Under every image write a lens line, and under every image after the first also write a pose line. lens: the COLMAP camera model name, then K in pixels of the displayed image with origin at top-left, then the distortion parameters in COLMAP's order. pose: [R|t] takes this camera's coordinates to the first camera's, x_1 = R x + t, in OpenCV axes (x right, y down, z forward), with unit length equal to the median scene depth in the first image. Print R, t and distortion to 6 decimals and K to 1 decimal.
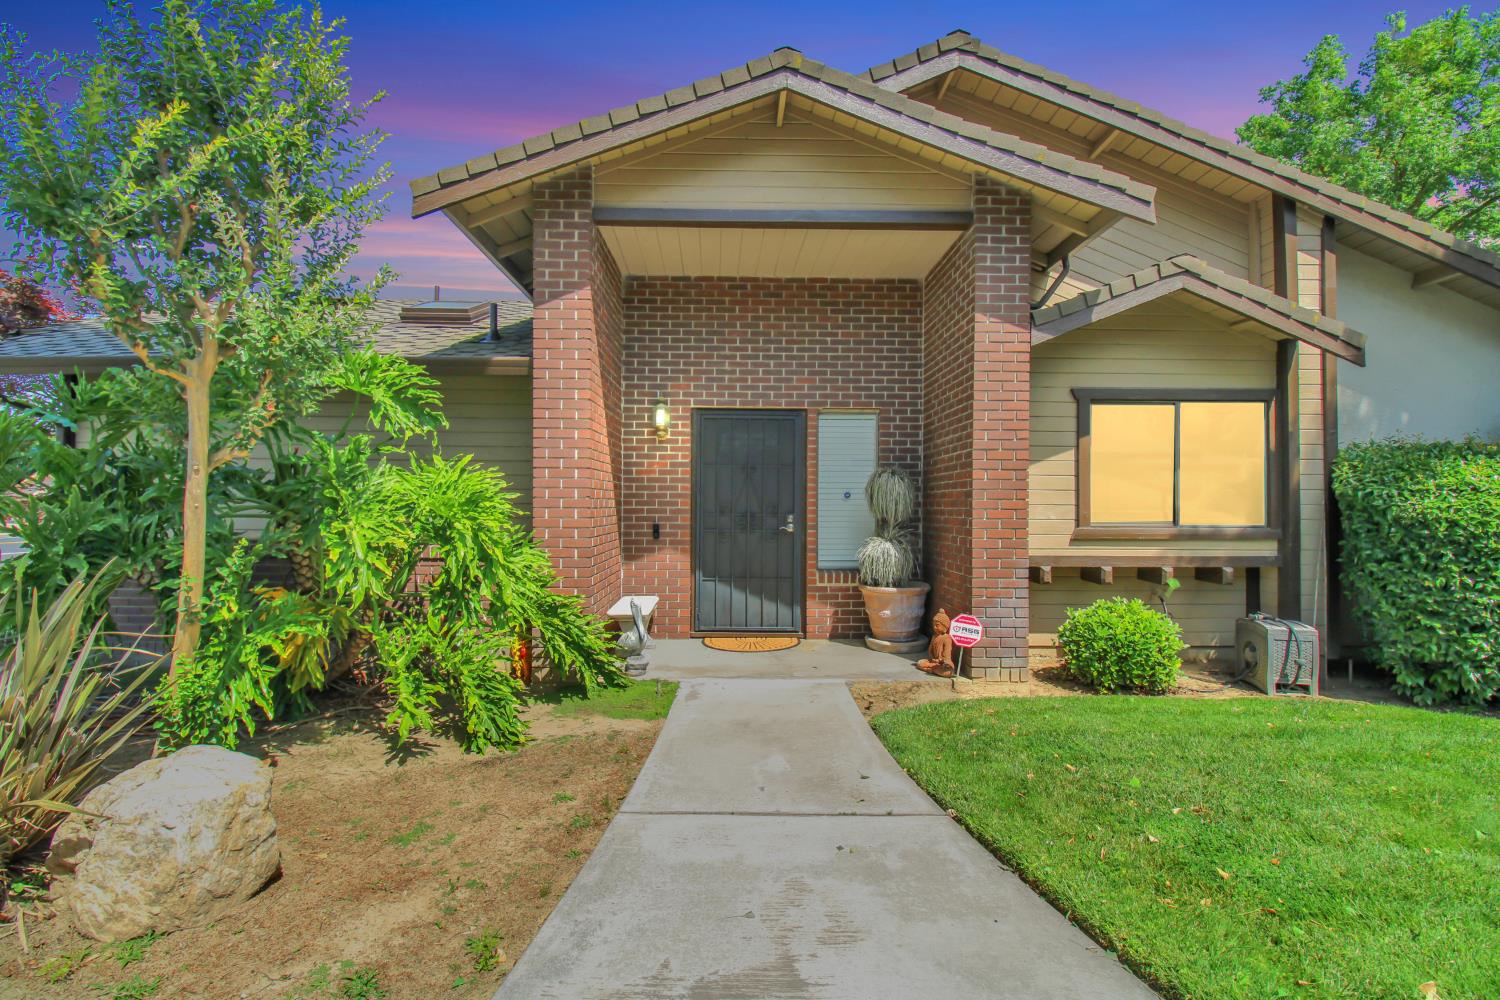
lens RADIAL K [[694.3, 0, 752.0], [0, 694.3, 499.6], [0, 0, 1]] dist [-0.009146, -0.002048]
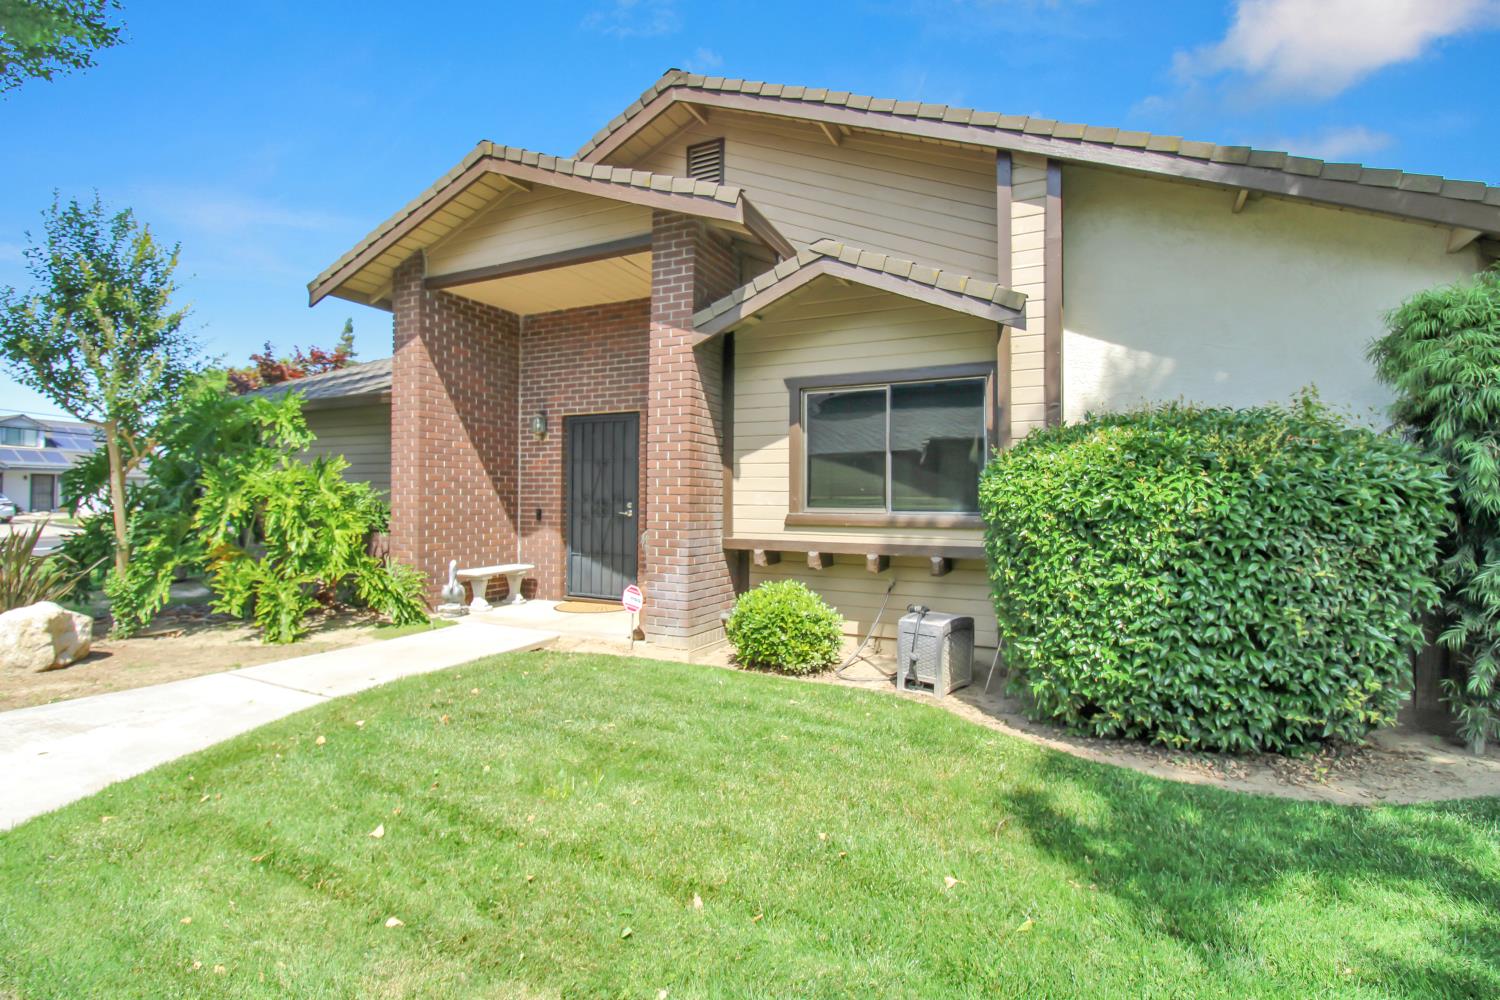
lens RADIAL K [[694.3, 0, 749.1], [0, 694.3, 499.3], [0, 0, 1]] dist [-0.009146, -0.002048]
pose [[0.888497, 0.001158, -0.458881, 0.897162], [-0.000113, 0.999997, 0.002304, 0.017312], [0.458883, -0.001995, 0.888495, 0.053959]]
